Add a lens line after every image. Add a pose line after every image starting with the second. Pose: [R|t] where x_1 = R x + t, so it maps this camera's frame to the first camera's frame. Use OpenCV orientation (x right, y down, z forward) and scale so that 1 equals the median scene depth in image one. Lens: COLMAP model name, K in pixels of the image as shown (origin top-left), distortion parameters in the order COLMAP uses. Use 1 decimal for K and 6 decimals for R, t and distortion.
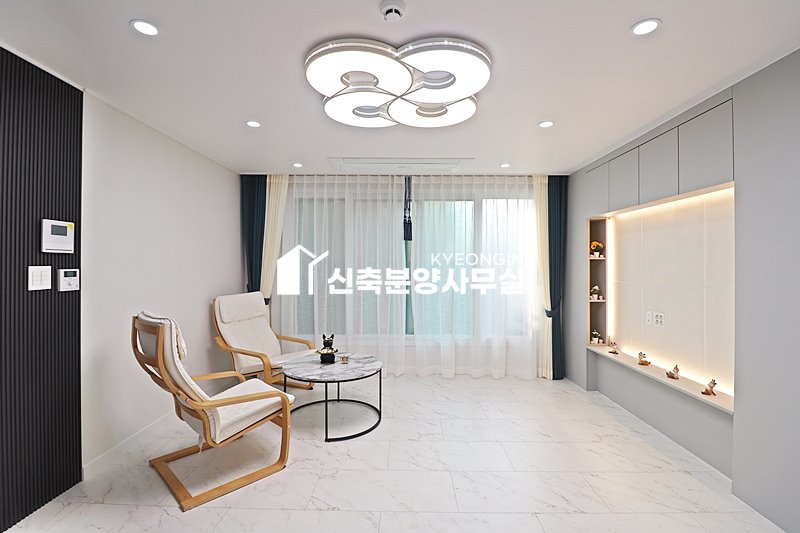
lens RADIAL K [[372.4, 0, 400.7], [0, 372.4, 263.1], [0, 0, 1]] dist [-0.000182, -0.014613]
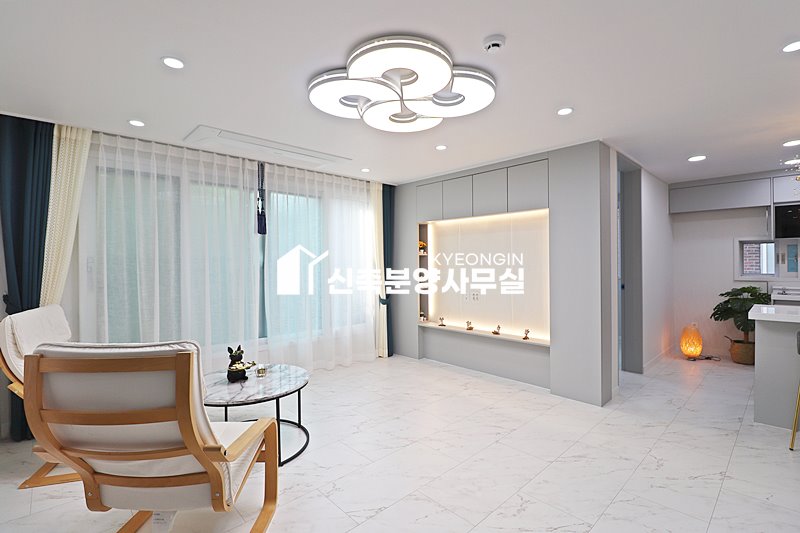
lens RADIAL K [[370.2, 0, 402.4], [0, 370.2, 264.4], [0, 0, 1]] dist [0.000948, -0.014771]
pose [[0.717361, -0.014493, 0.696551, -0.396226], [0.007069, 0.999884, 0.013524, 0.002945], [-0.696666, -0.004778, 0.717380, 0.130851]]
